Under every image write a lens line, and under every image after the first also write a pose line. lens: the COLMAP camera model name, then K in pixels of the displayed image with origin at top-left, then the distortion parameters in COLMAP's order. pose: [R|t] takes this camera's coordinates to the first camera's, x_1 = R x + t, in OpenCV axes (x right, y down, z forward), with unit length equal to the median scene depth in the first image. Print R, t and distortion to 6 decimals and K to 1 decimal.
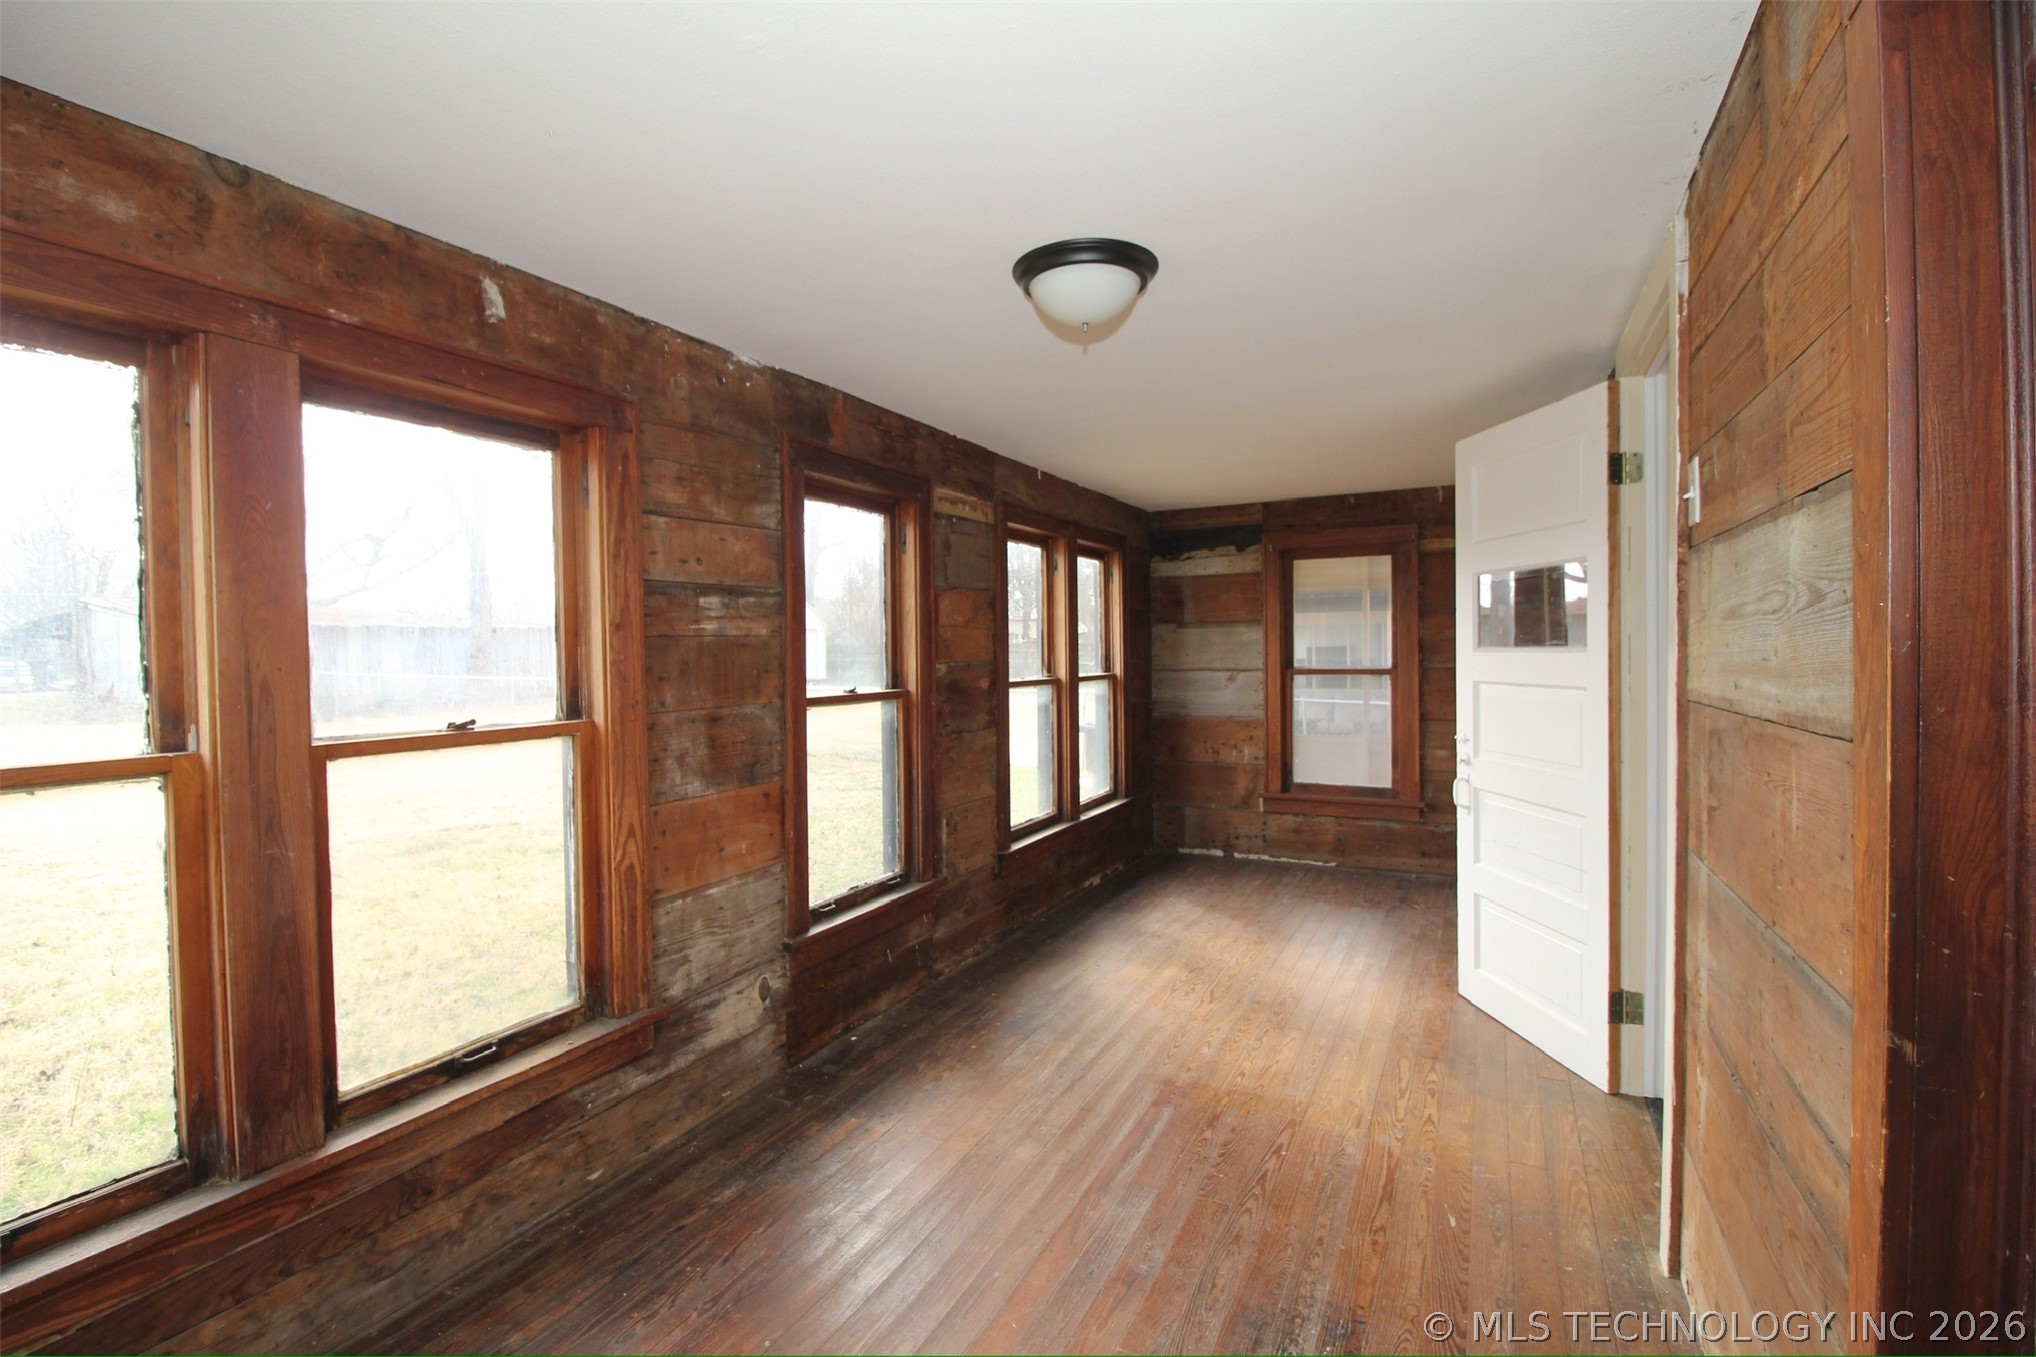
lens RADIAL K [[920.5, 0, 1007.3], [0, 920.5, 665.0], [0, 0, 1]] dist [0.001142, -0.000111]
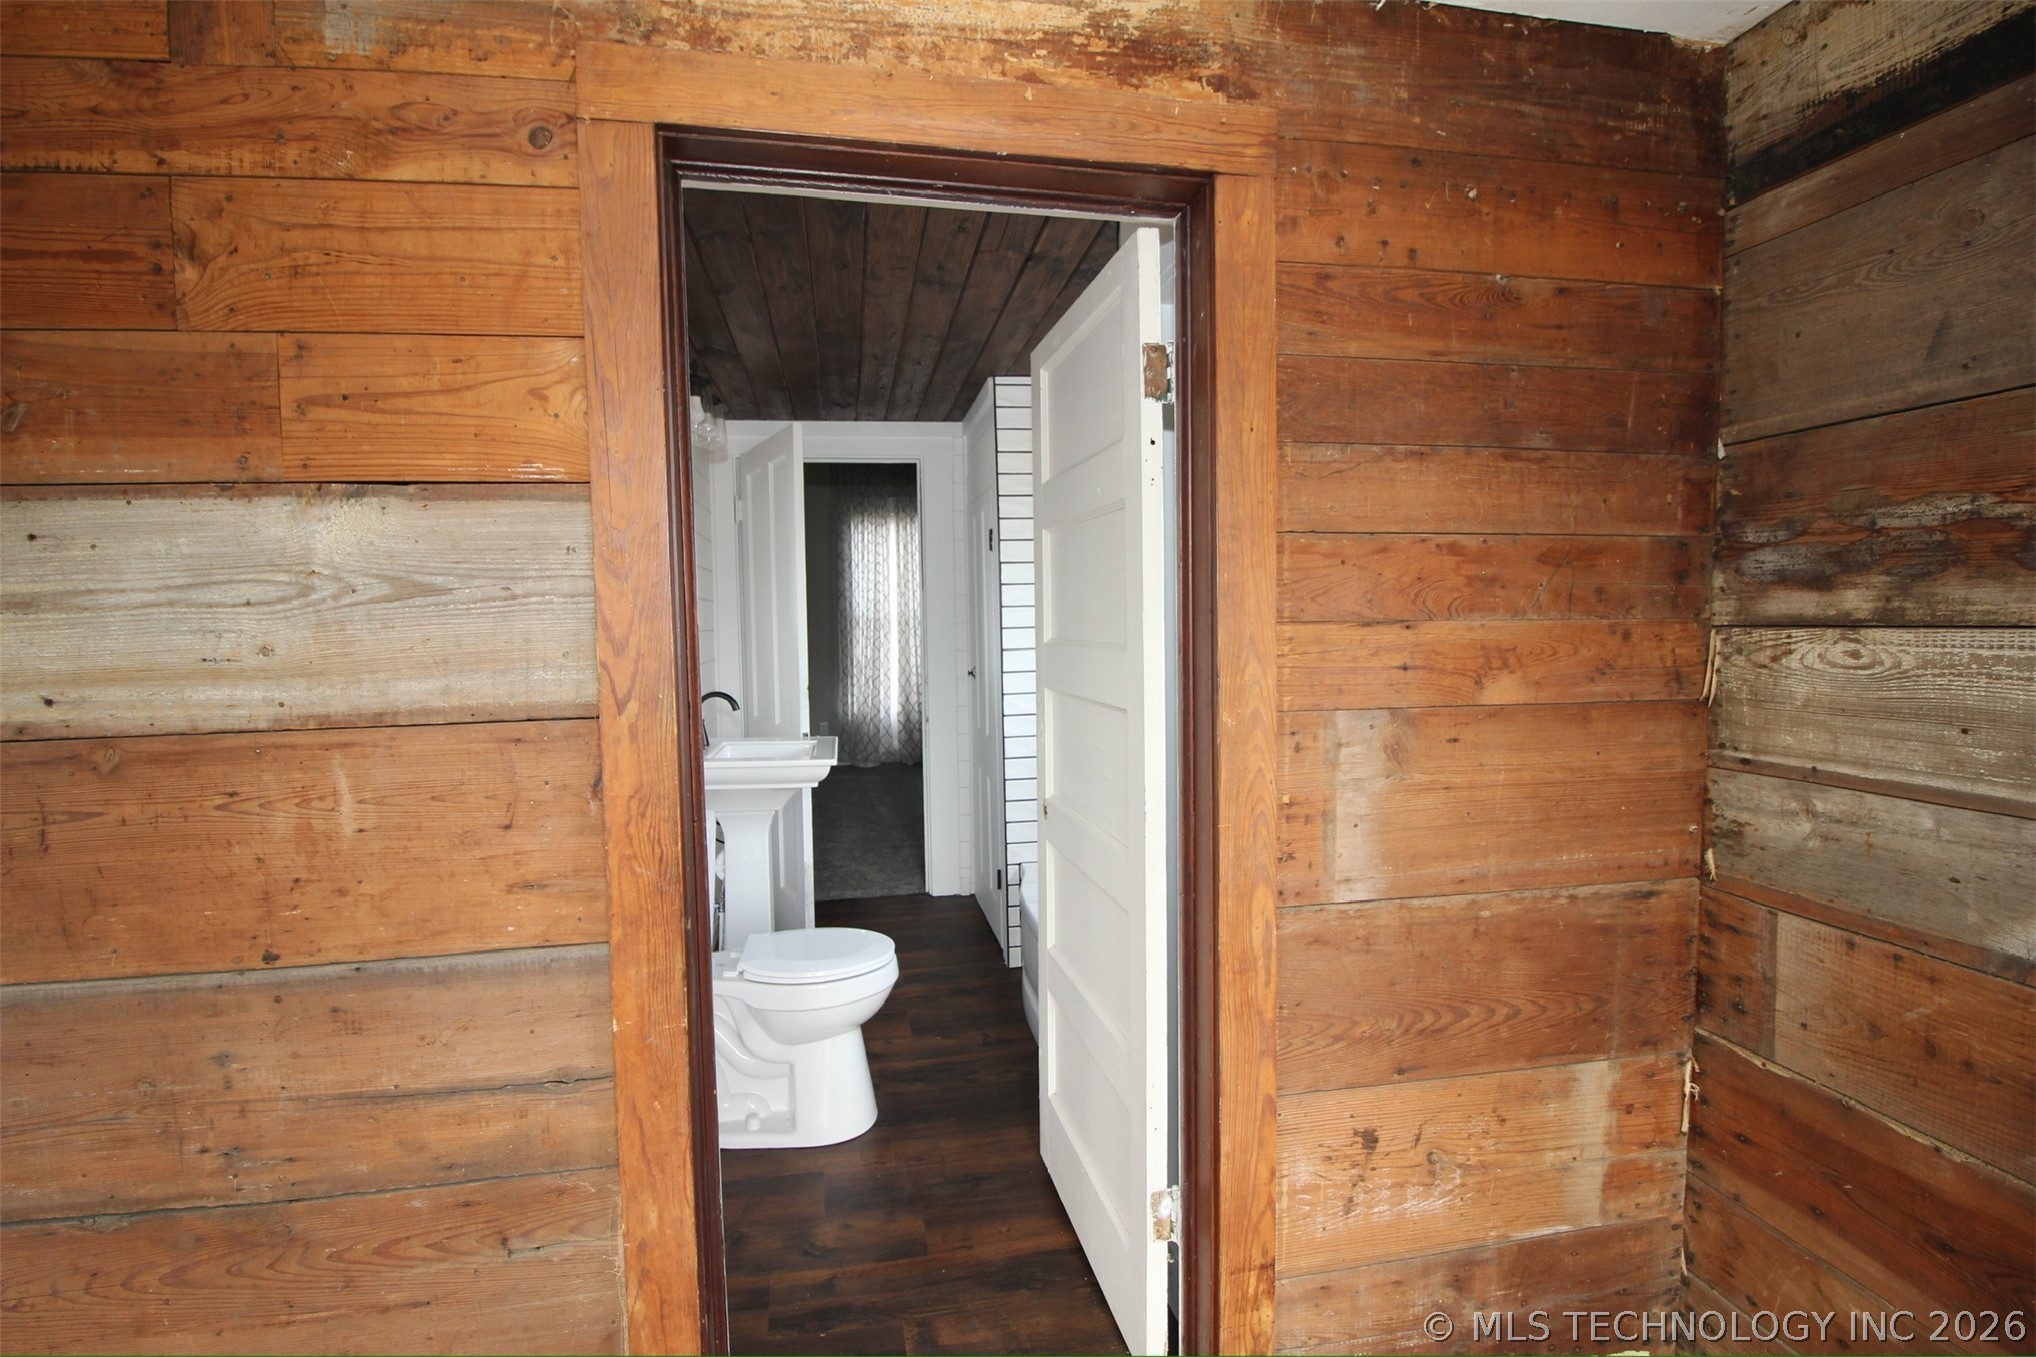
lens RADIAL K [[947.3, 0, 1012.4], [0, 947.3, 667.7], [0, 0, 1]] dist [0.008653, -0.017084]
pose [[-0.616899, -0.014714, 0.786904, -0.068819], [0.039253, 0.998006, 0.049434, -0.003507], [-0.786063, 0.061384, -0.615092, 0.227941]]
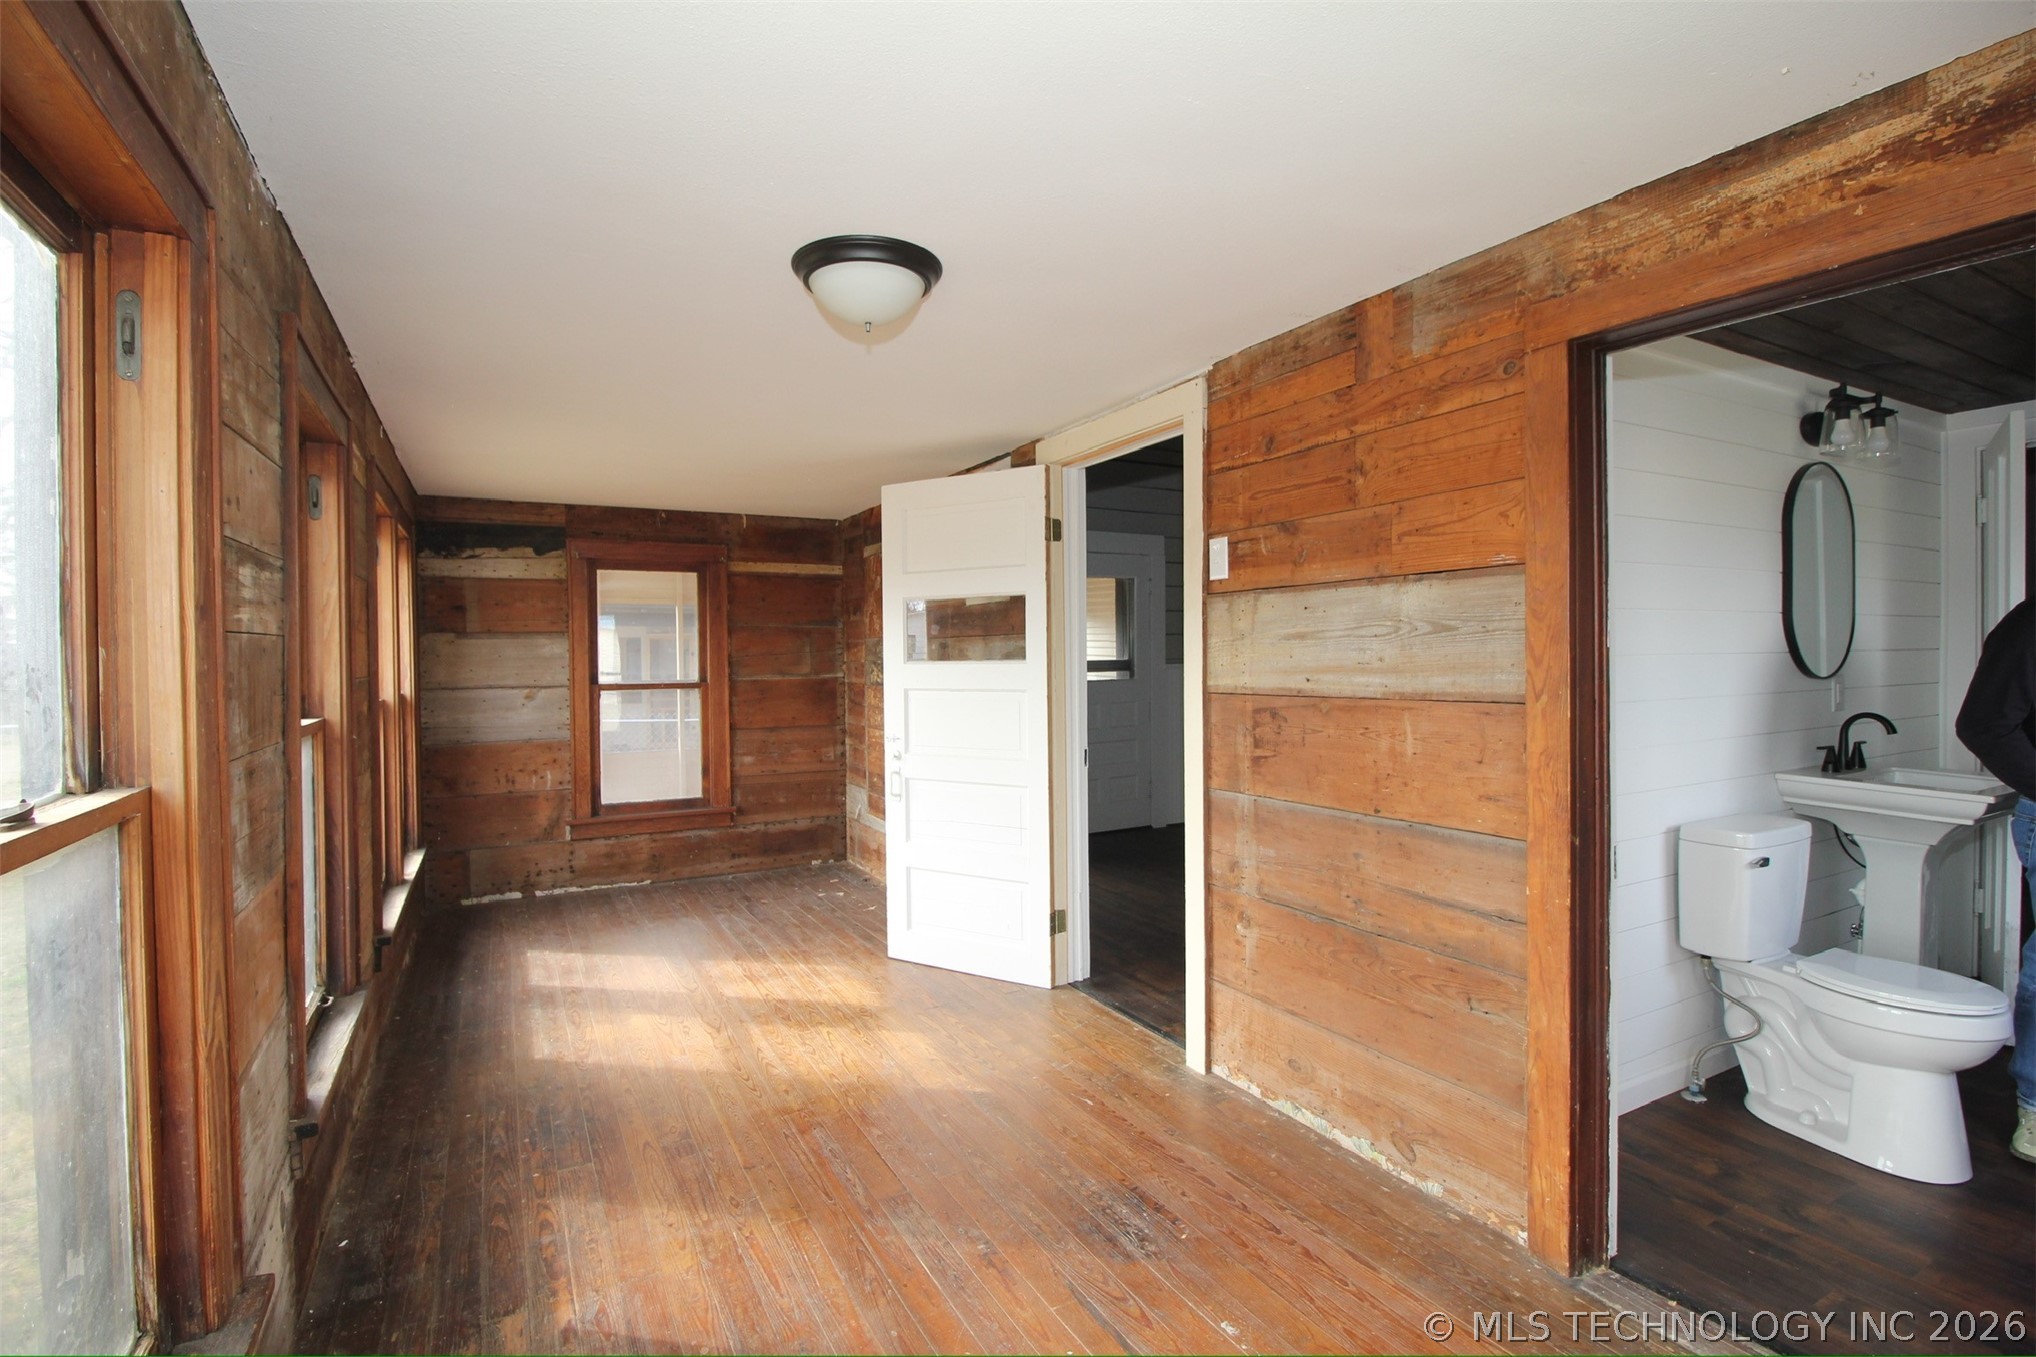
lens RADIAL K [[936.7, 0, 961.7], [0, 936.7, 670.5], [0, 0, 1]] dist [0.001308, -0.019938]
pose [[0.585942, -0.004344, 0.810342, -0.253445], [0.015077, 0.999871, -0.005542, 0.001068], [-0.810213, 0.015464, 0.585932, 0.135802]]
